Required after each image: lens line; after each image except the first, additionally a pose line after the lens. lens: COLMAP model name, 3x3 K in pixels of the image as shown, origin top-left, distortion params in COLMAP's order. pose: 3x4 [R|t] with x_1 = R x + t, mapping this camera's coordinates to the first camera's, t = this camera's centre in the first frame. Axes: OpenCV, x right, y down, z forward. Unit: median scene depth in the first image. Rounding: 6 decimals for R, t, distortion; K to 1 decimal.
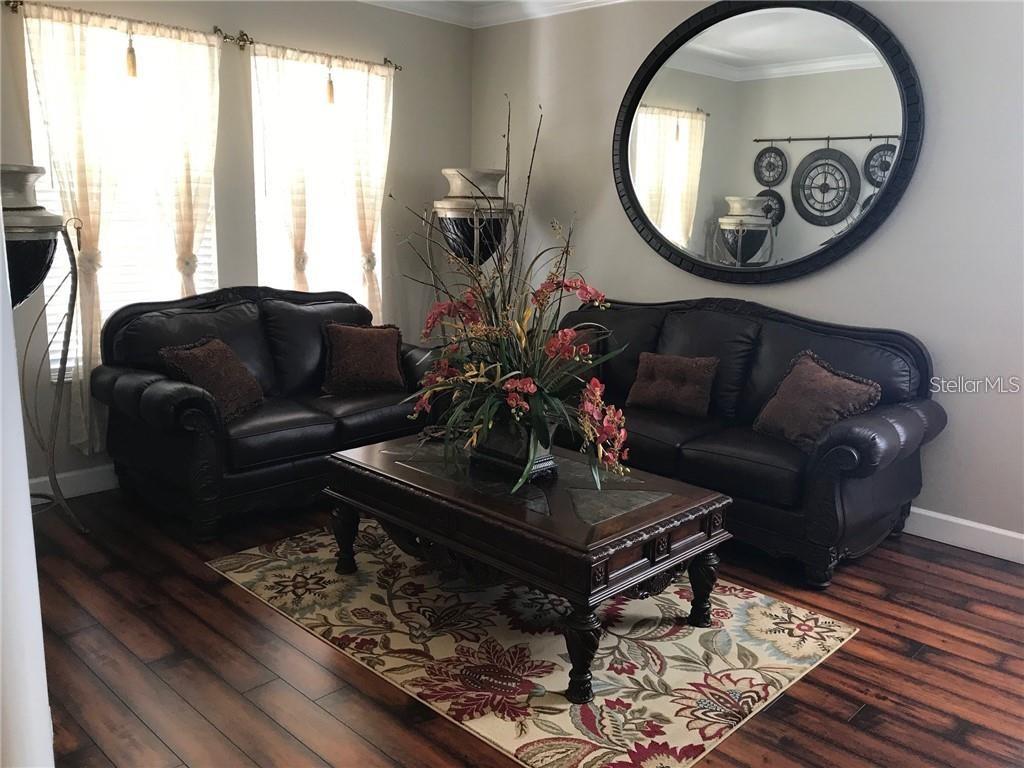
lens RADIAL K [[841.0, 0, 512.0], [0, 841.0, 384.0], [0, 0, 1]] dist [0.079151, -0.113722]
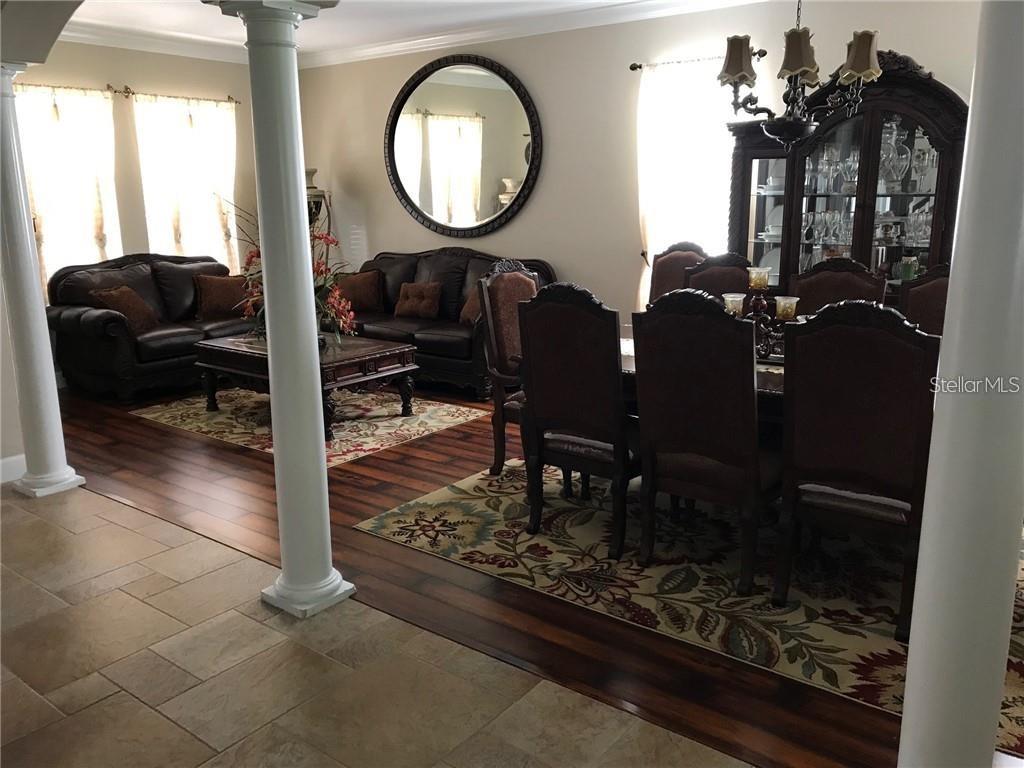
lens RADIAL K [[841.0, 0, 512.0], [0, 841.0, 384.0], [0, 0, 1]] dist [0.079151, -0.113722]
pose [[0.993812, -0.065998, 0.089346, 0.246518], [0.063950, 0.997625, 0.025596, 0.152142], [-0.090823, -0.019724, 0.995672, -0.739178]]
